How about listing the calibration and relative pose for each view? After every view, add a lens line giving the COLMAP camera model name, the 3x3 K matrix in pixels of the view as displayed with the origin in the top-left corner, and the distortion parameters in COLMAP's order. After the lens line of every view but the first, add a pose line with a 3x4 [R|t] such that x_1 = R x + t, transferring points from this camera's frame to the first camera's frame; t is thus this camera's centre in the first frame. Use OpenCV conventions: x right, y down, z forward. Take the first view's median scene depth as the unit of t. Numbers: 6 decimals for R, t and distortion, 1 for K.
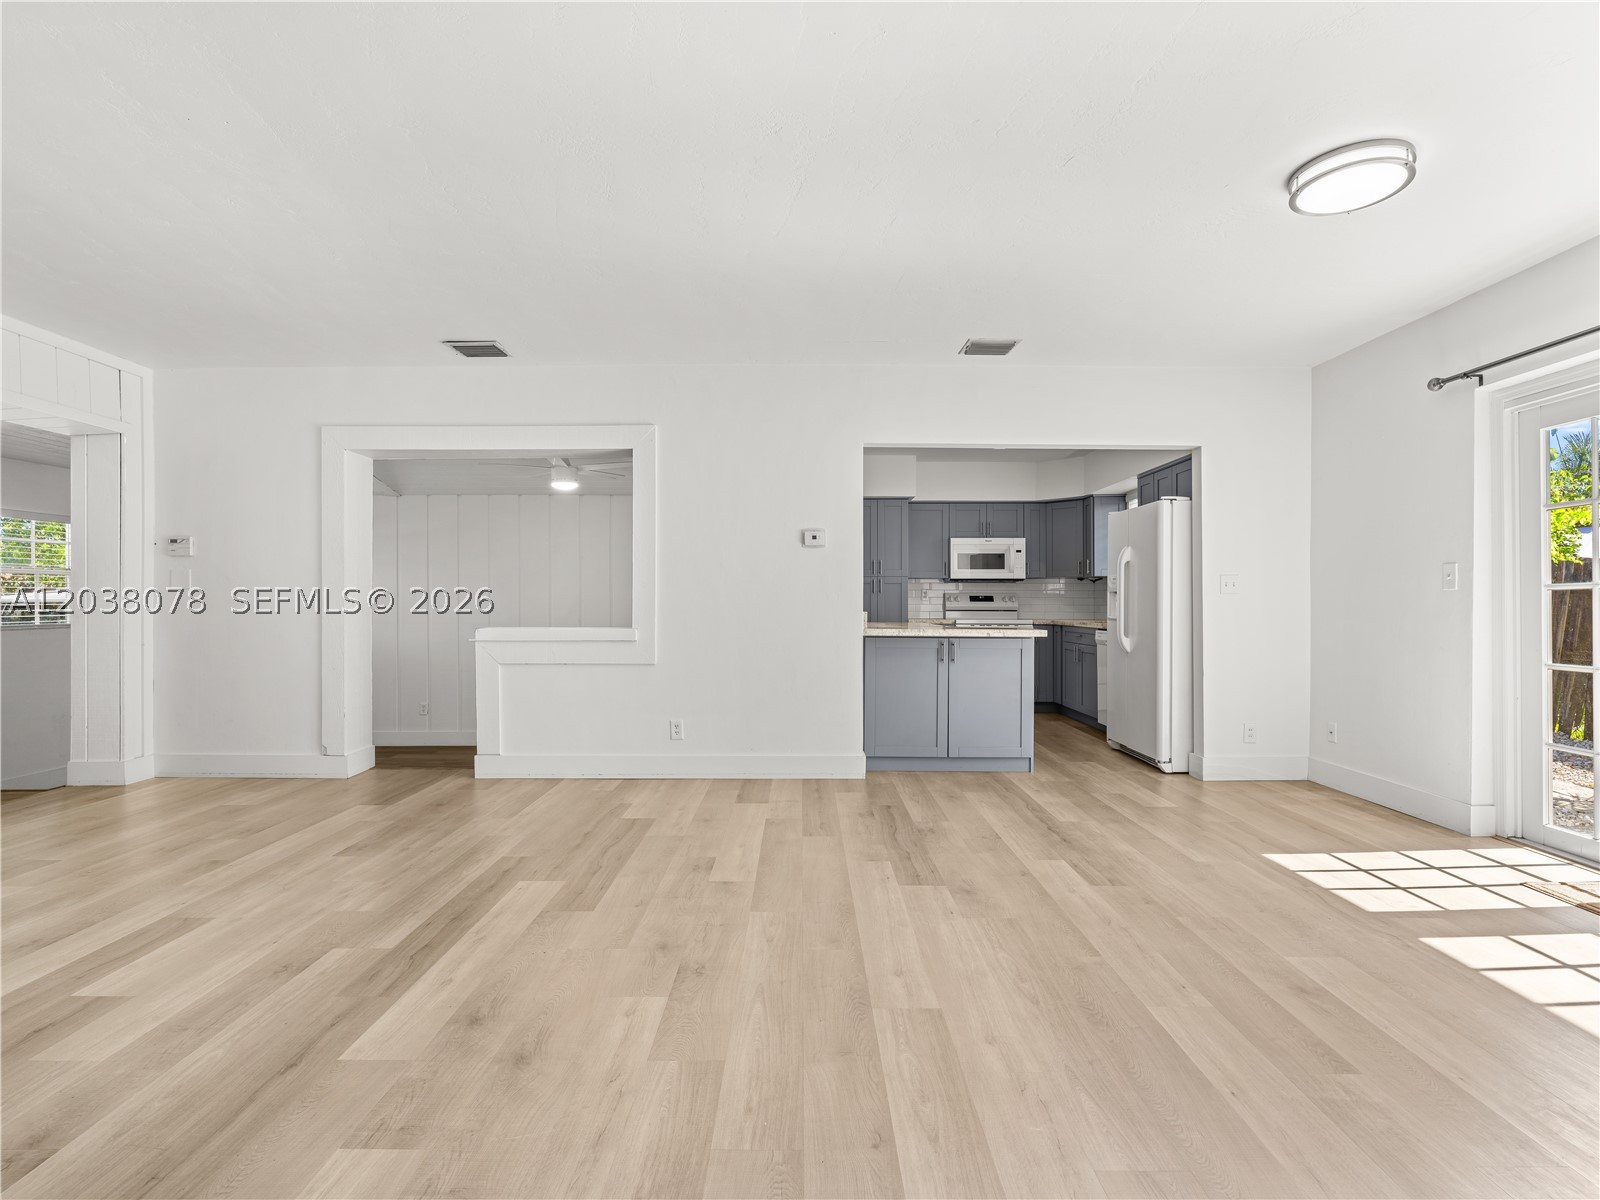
lens RADIAL K [[802.7, 0, 800.0], [0, 802.7, 600.0], [0, 0, 1]] dist [-0.001503, -0.000588]
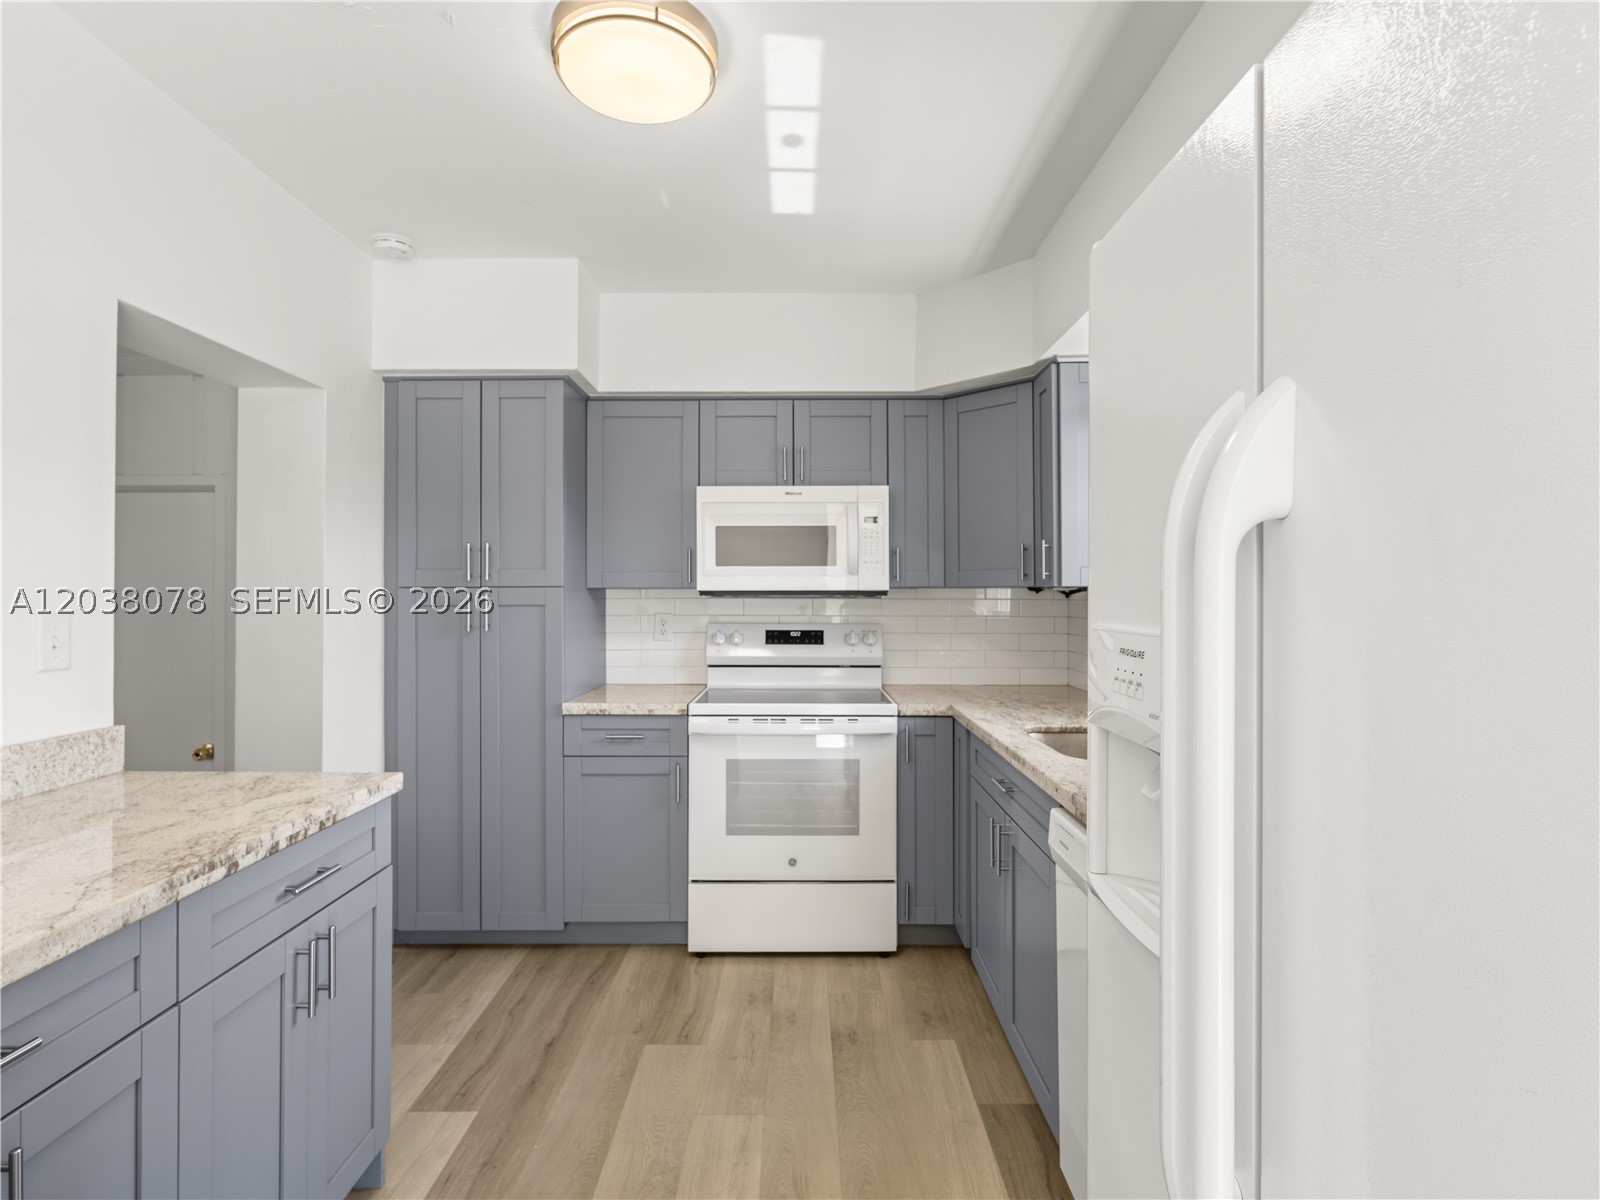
lens RADIAL K [[799.5, 0, 799.9], [0, 799.5, 589.8], [0, 0, 1]] dist [-0.003217, -0.000171]
pose [[0.999993, -0.002728, 0.002537, 0.410360], [0.002730, 0.999996, -0.001059, -0.046171], [-0.002534, 0.001066, 0.999996, 1.061561]]
